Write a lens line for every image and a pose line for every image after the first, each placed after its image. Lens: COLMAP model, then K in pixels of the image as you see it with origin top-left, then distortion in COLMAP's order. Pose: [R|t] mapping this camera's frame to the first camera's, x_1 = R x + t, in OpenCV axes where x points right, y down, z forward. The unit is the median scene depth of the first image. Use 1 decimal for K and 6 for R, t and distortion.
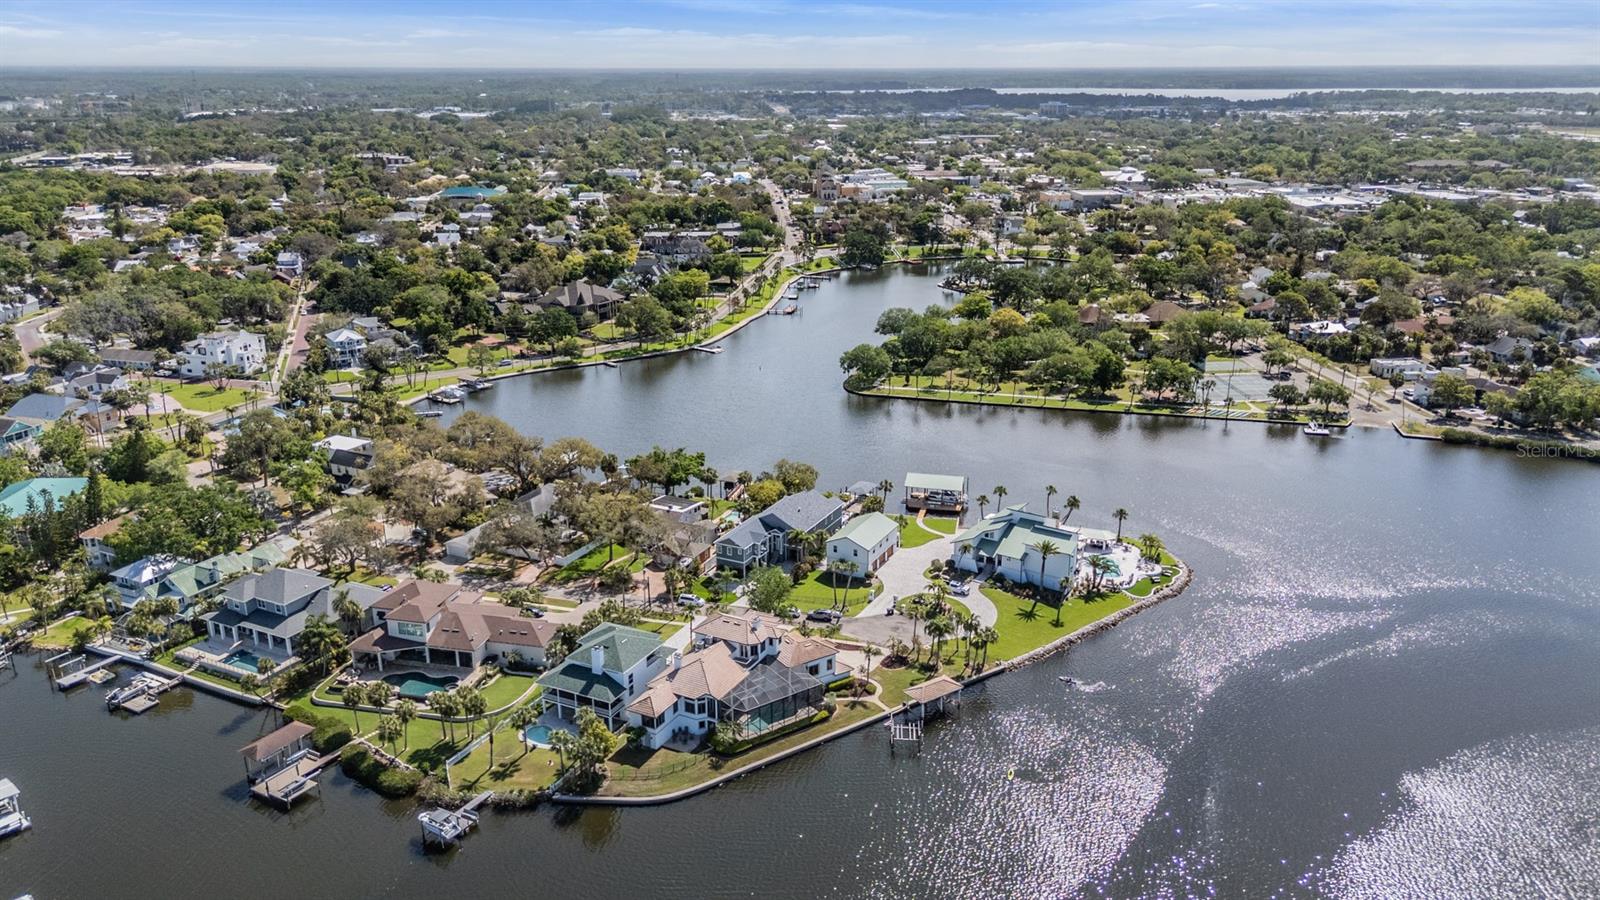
lens RADIAL K [[1181.3, 0, 817.3], [0, 1181.3, 447.7], [0, 0, 1]] dist [0.076752, -0.088753]
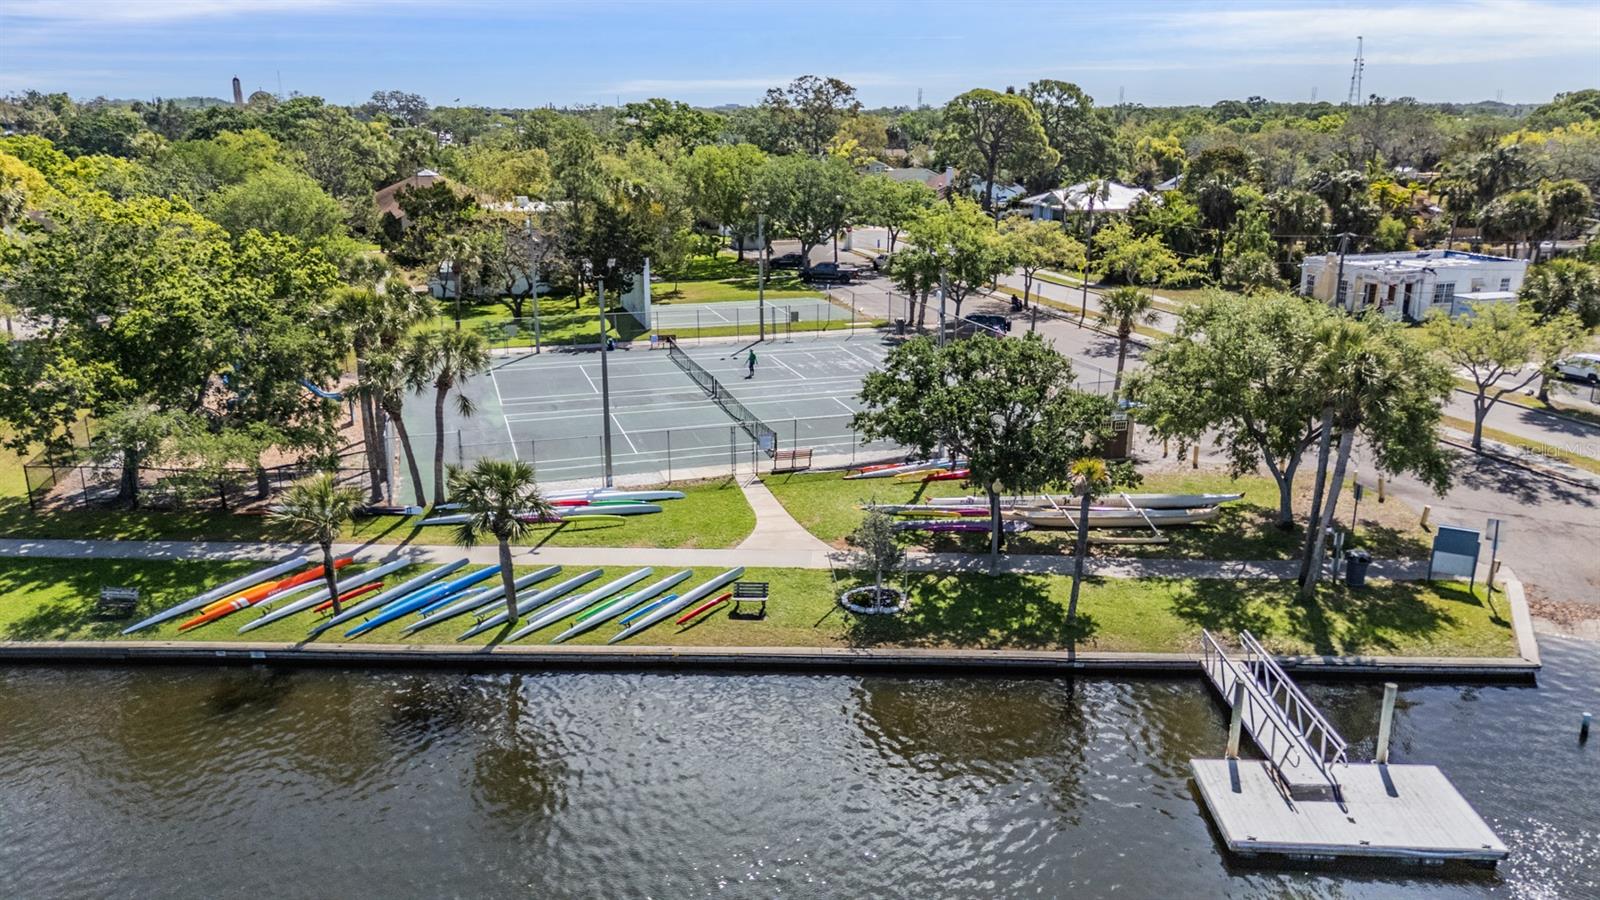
lens RADIAL K [[1181.3, 0, 817.3], [0, 1181.3, 447.7], [0, 0, 1]] dist [0.076752, -0.088753]
pose [[0.975331, -0.063355, 0.211461, 0.347469], [0.070919, 0.997078, -0.028375, -0.038479], [-0.209045, 0.042672, 0.976975, 0.878123]]
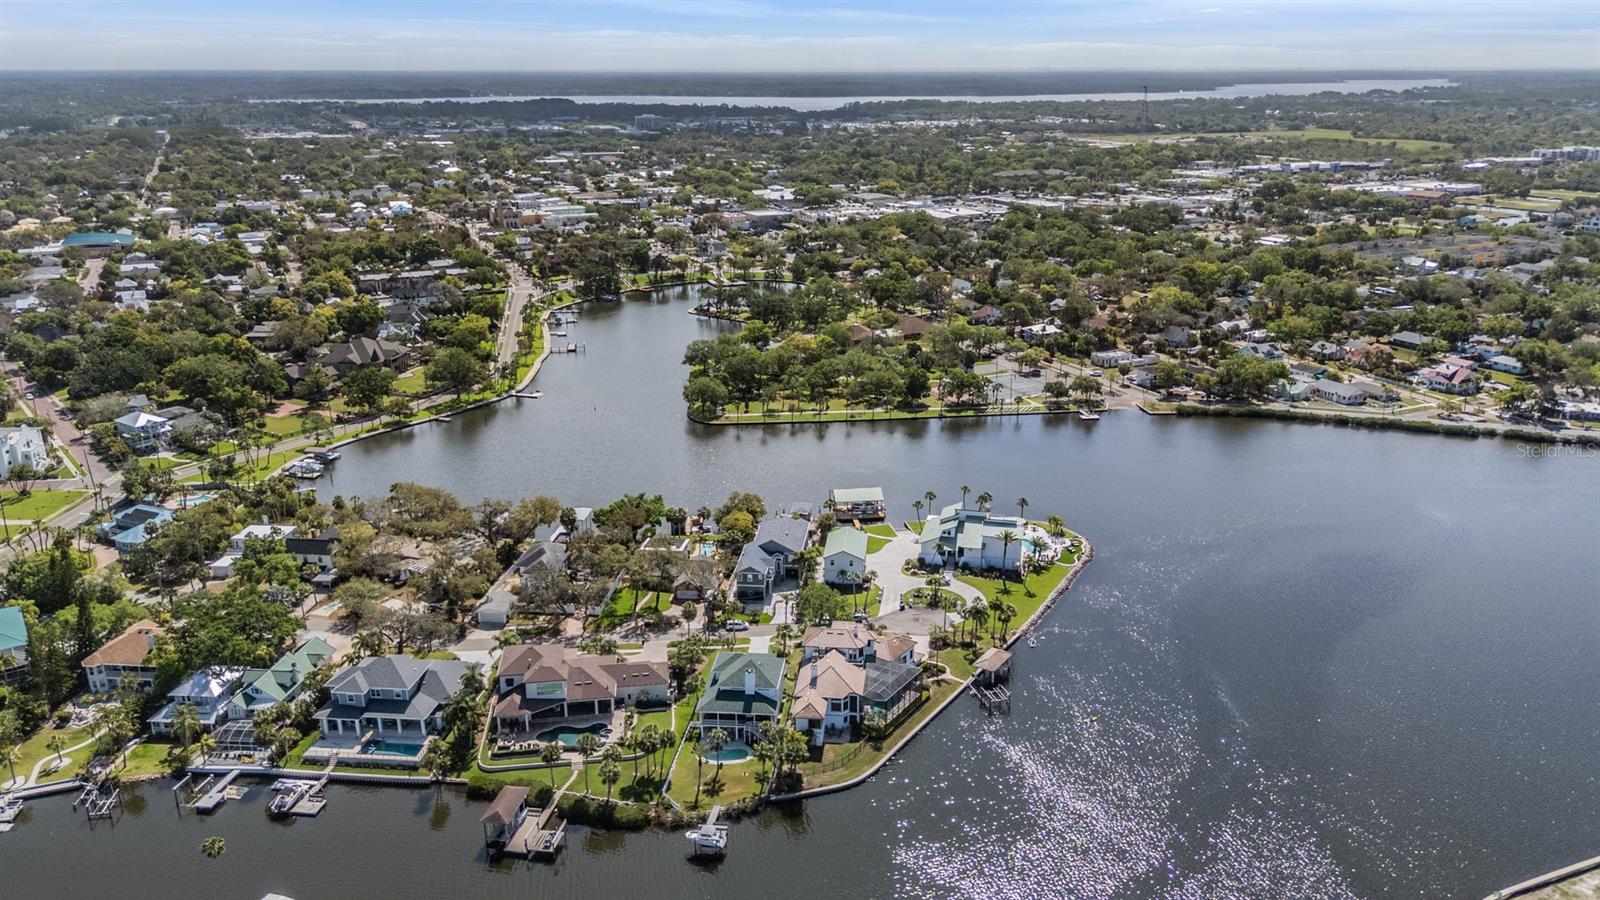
lens RADIAL K [[1189.9, 0, 832.7], [0, 1189.9, 451.1], [0, 0, 1]] dist [0.082193, -0.106585]
pose [[0.929637, -0.111293, 0.351267, -0.258728], [0.111709, 0.993556, 0.019151, -0.030805], [-0.351135, 0.021437, 0.936079, -0.066169]]
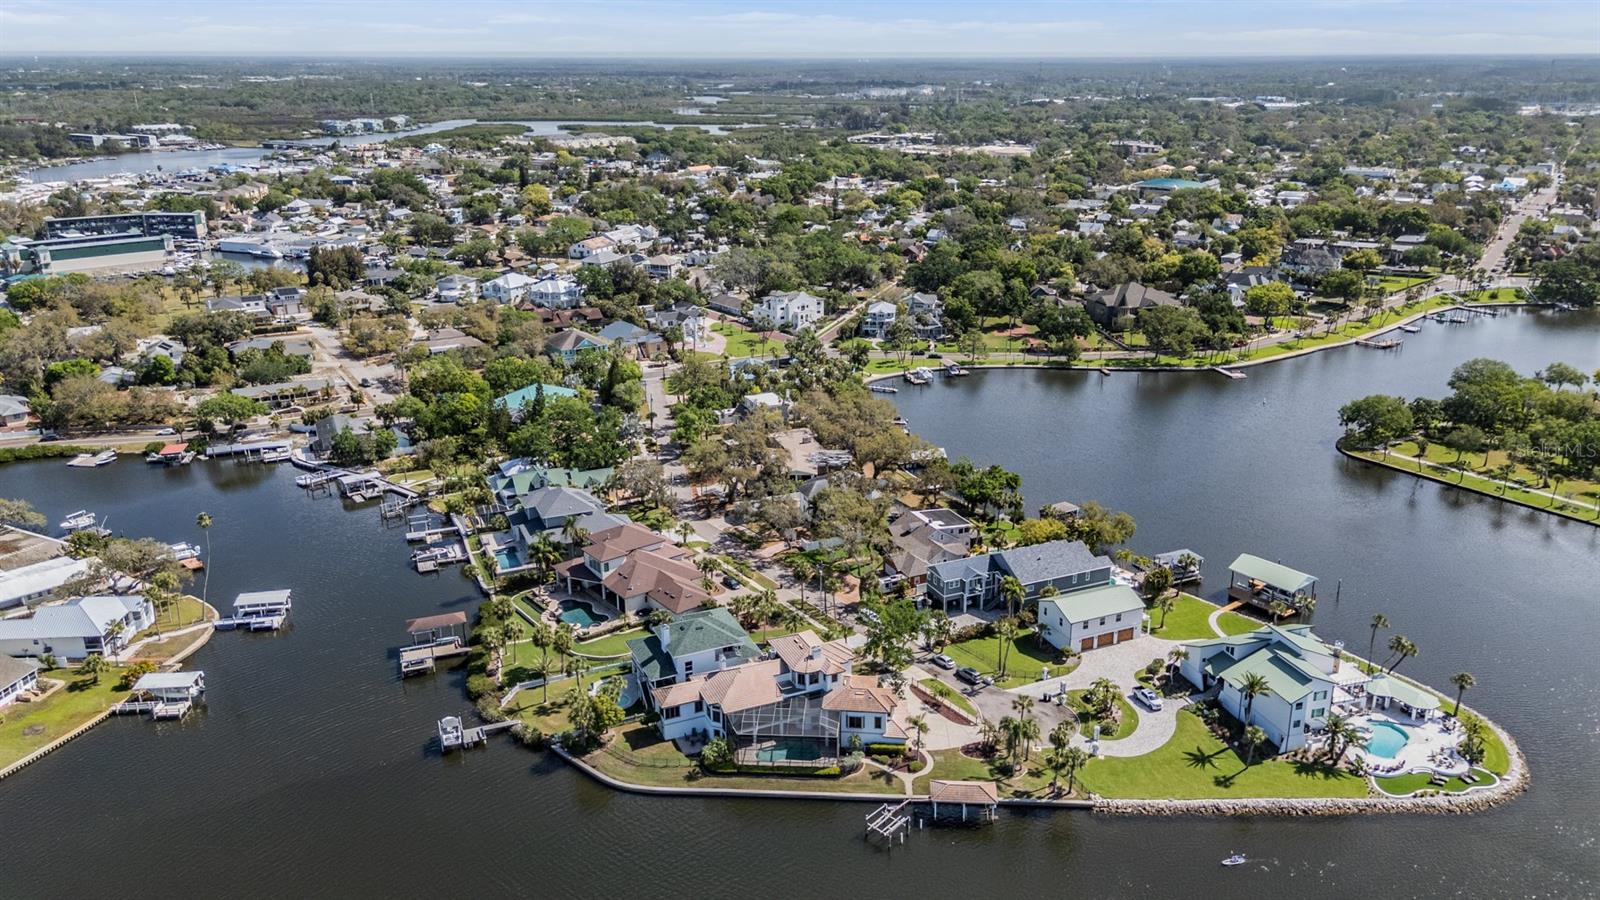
lens RADIAL K [[1181.3, 0, 817.3], [0, 1181.3, 447.7], [0, 0, 1]] dist [0.076752, -0.088753]
pose [[0.773101, 0.197724, -0.602677, 0.259609], [-0.192814, 0.978466, 0.073674, -0.042213], [0.604266, 0.059247, 0.794577, 0.137300]]
